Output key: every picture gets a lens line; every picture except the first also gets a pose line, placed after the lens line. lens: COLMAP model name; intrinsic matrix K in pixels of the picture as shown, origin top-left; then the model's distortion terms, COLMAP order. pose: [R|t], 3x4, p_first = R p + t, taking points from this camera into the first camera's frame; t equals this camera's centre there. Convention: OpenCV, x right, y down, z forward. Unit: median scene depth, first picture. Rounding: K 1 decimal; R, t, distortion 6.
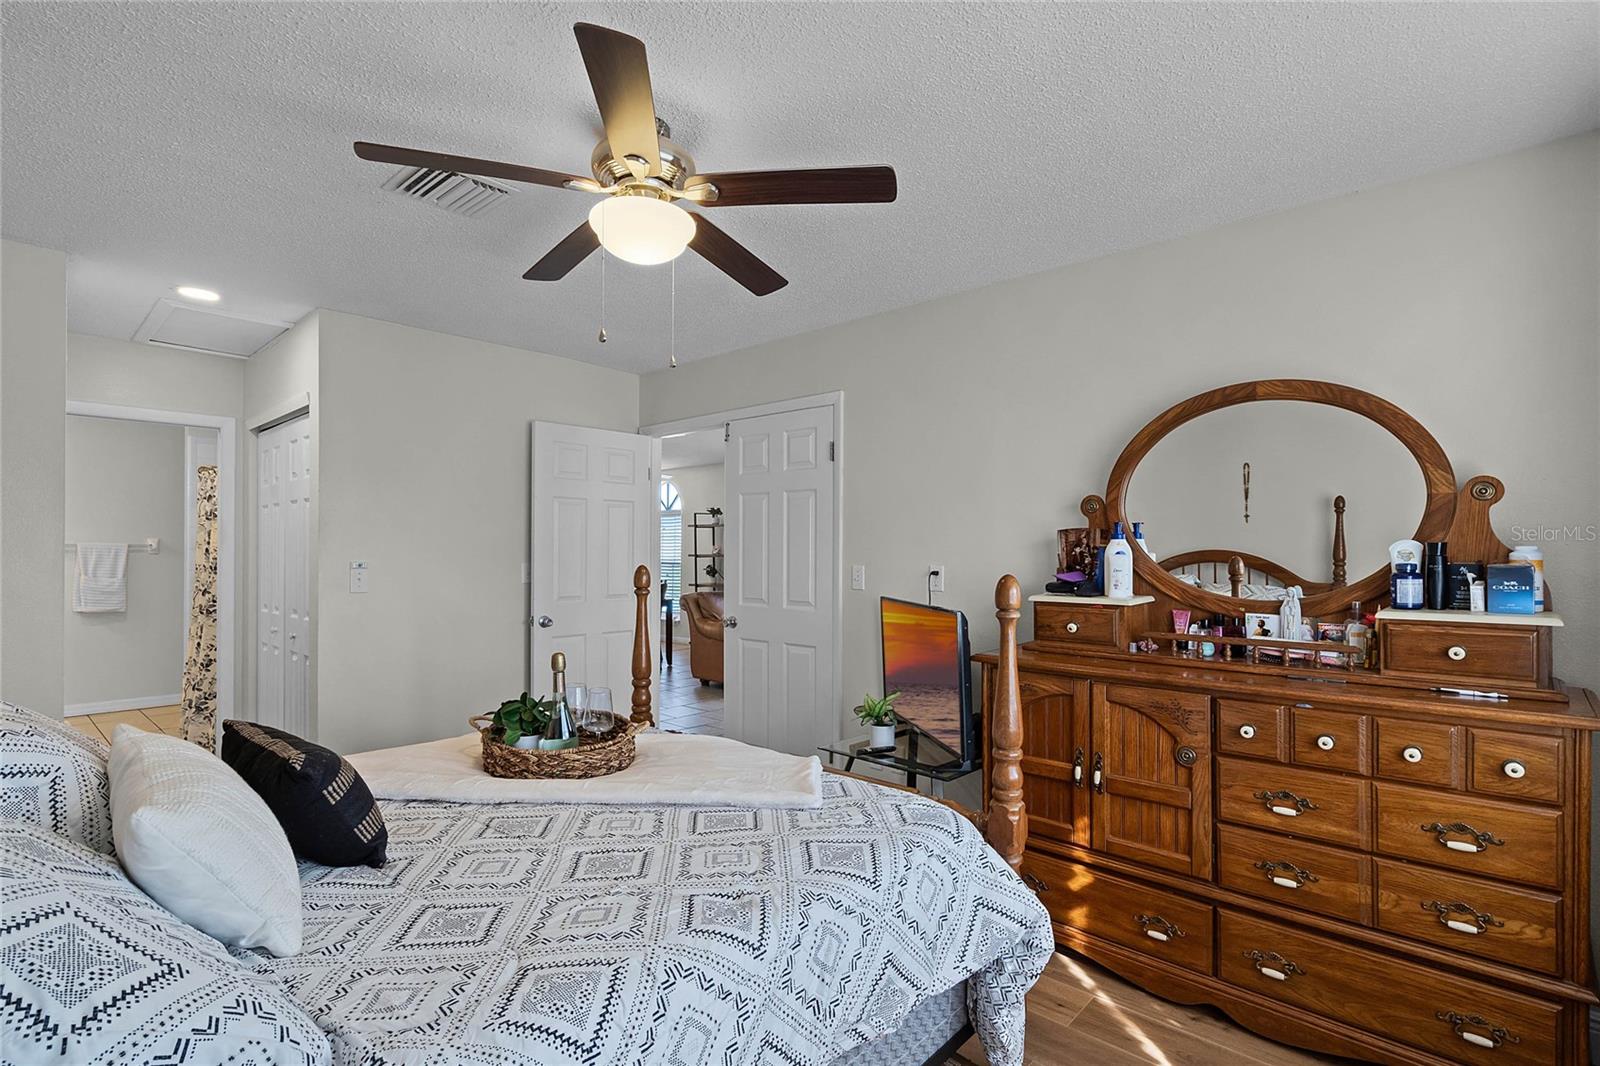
lens RADIAL K [[783.0, 0, 800.0], [0, 783.0, 533.0], [0, 0, 1]] dist [-0.000916, -0.000013]
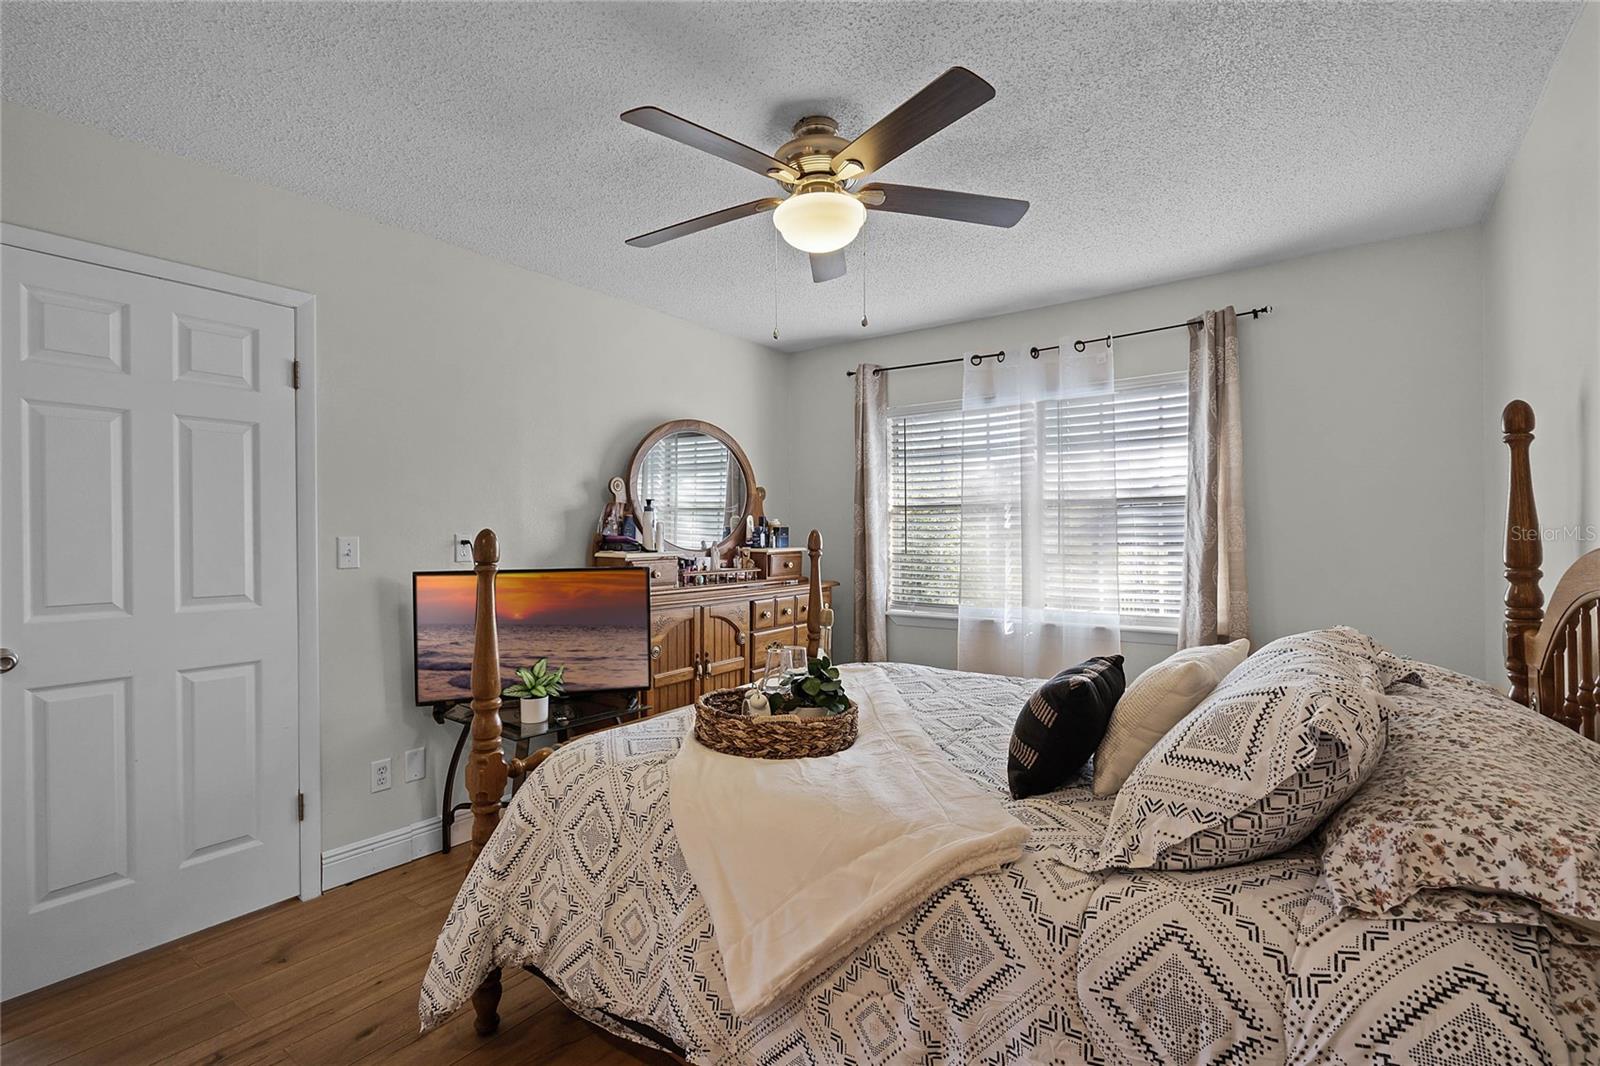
lens RADIAL K [[783.0, 0, 800.0], [0, 783.0, 533.0], [0, 0, 1]] dist [-0.000916, -0.000013]
pose [[-0.136647, -0.005202, 0.990606, -0.717880], [-0.018538, 0.999825, 0.002694, 0.027140], [-0.990446, -0.017995, -0.136720, 0.648818]]
